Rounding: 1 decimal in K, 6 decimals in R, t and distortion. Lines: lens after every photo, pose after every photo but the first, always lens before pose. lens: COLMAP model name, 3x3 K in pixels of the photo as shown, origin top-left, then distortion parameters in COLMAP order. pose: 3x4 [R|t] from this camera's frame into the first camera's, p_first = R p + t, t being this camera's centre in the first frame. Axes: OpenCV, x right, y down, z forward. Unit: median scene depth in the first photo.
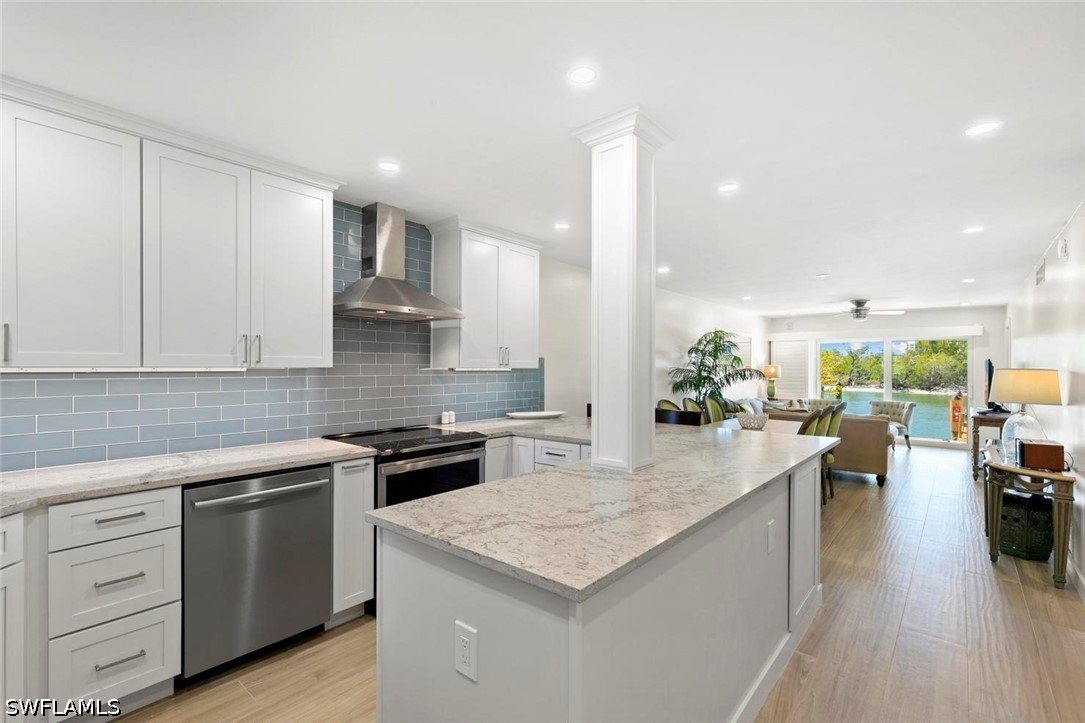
lens RADIAL K [[490.4, 0, 537.4], [0, 490.4, 365.3], [0, 0, 1]] dist [0.016925, -0.001952]
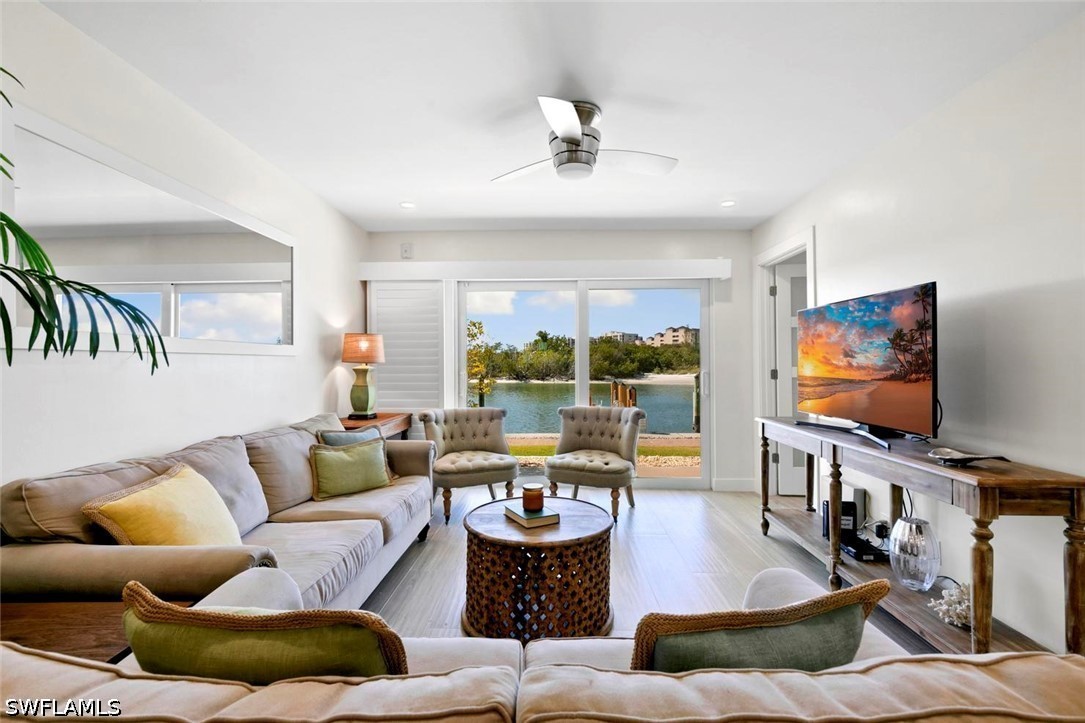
lens RADIAL K [[490.4, 0, 540.0], [0, 490.4, 358.7], [0, 0, 1]] dist [0.016925, -0.001952]
pose [[0.780213, -0.003856, 0.625502, 0.340192], [0.008104, 0.999959, -0.003944, 0.024335], [-0.625462, 0.008146, 0.780212, 0.599140]]
